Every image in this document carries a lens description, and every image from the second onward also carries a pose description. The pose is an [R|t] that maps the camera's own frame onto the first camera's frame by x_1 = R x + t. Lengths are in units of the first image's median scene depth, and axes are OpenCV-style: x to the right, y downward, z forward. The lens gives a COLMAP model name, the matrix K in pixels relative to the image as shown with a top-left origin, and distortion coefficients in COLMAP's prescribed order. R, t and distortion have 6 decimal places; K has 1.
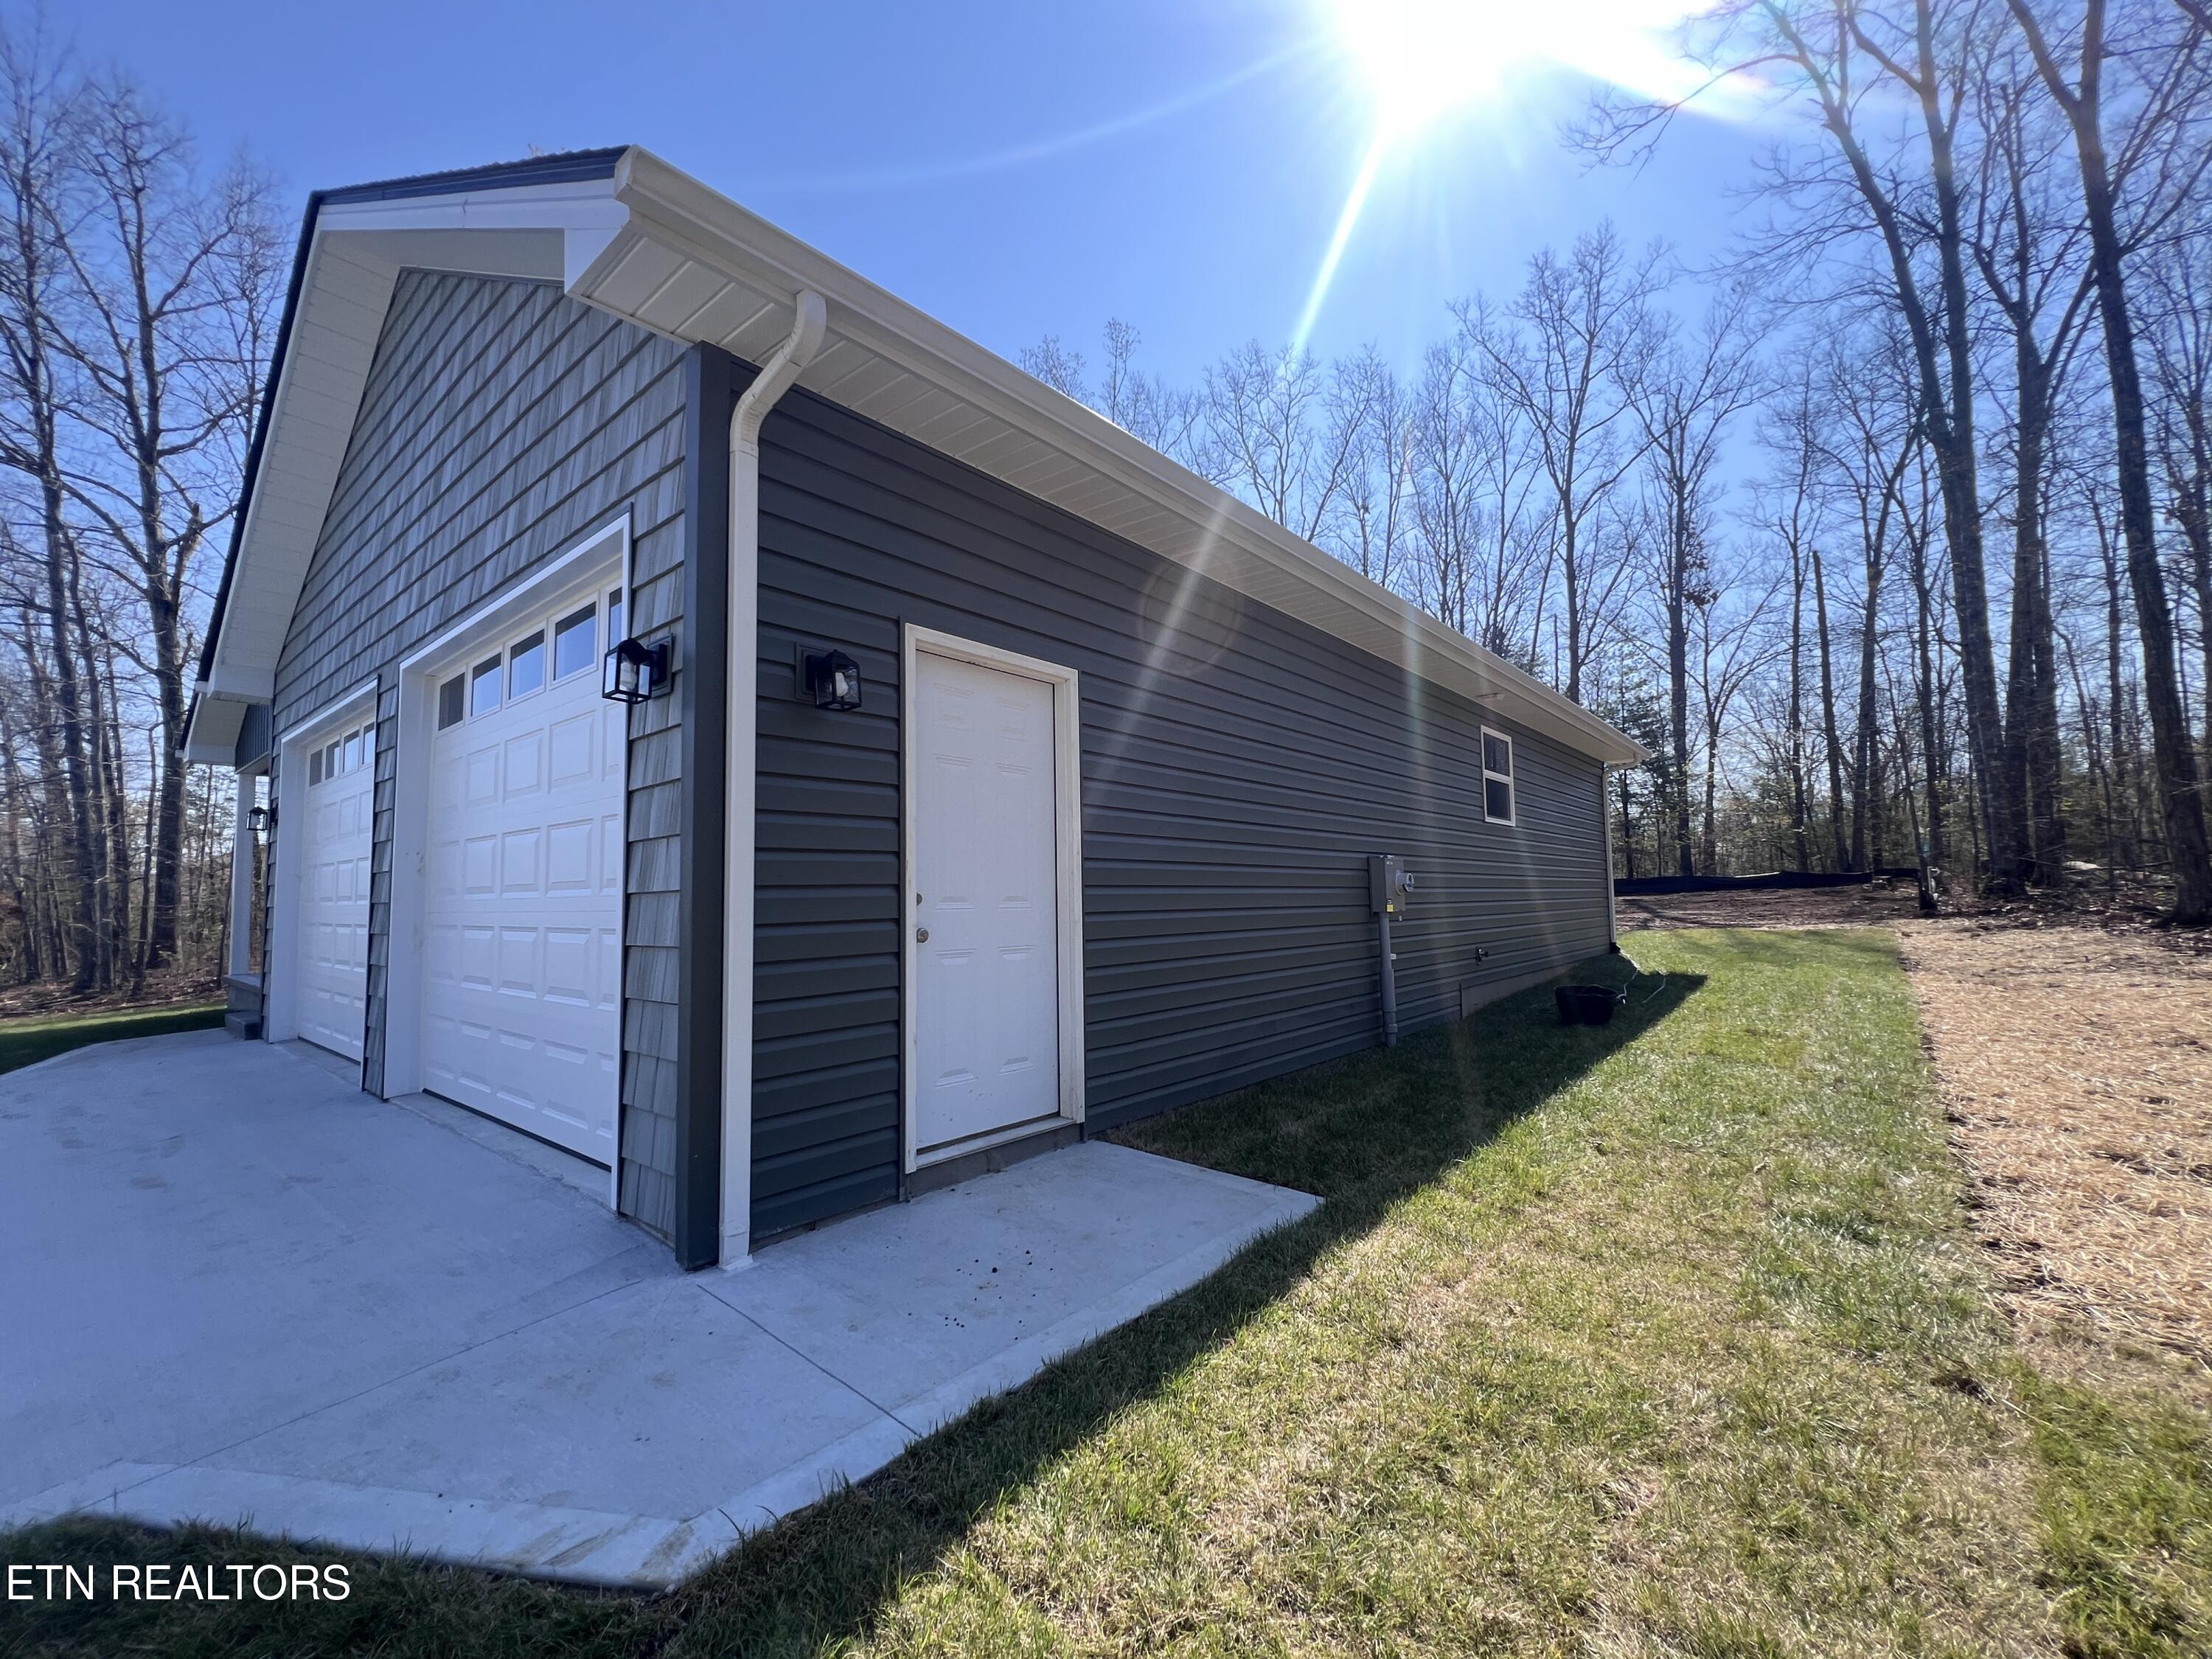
lens RADIAL K [[912.2, 0, 1122.0], [0, 912.2, 833.1], [0, 0, 1]] dist [0.002422, -0.004286]
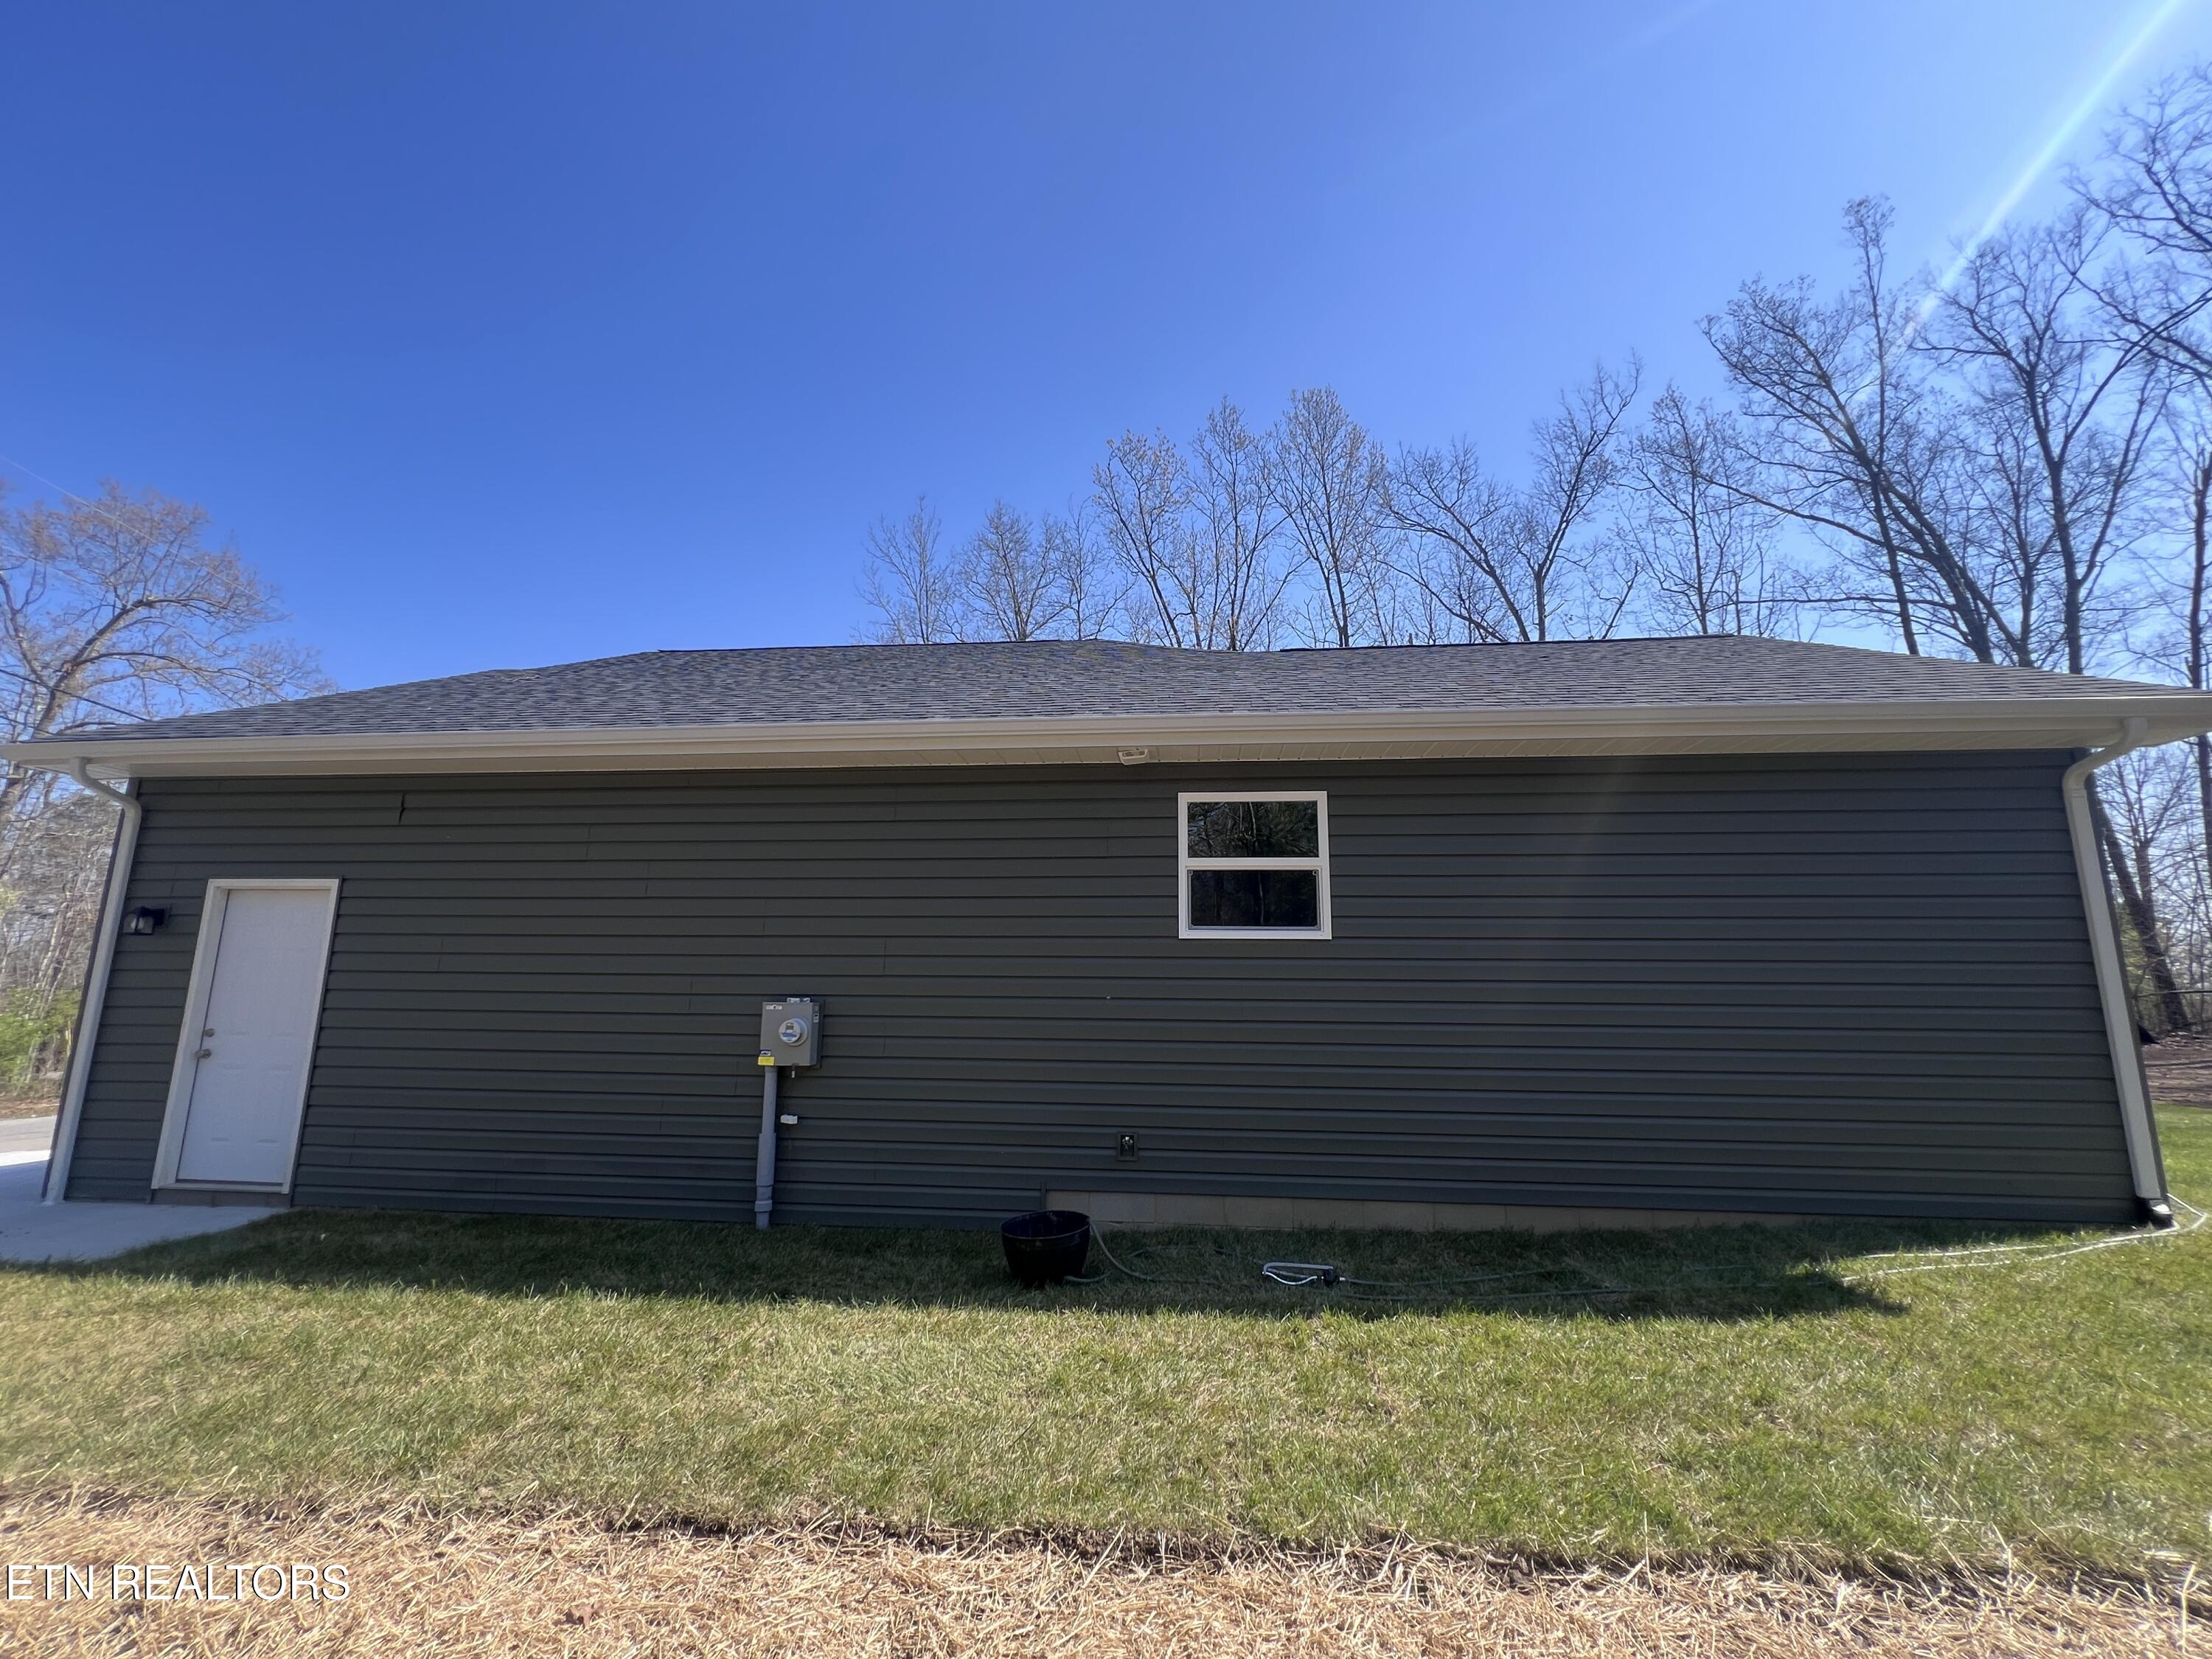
lens RADIAL K [[912.2, 0, 1122.0], [0, 912.2, 833.1], [0, 0, 1]] dist [0.002422, -0.004286]
pose [[0.563896, -0.123090, -0.816621, 1.887207], [0.043070, 0.991868, -0.119765, -0.021430], [0.824722, 0.032363, 0.564612, 1.212133]]
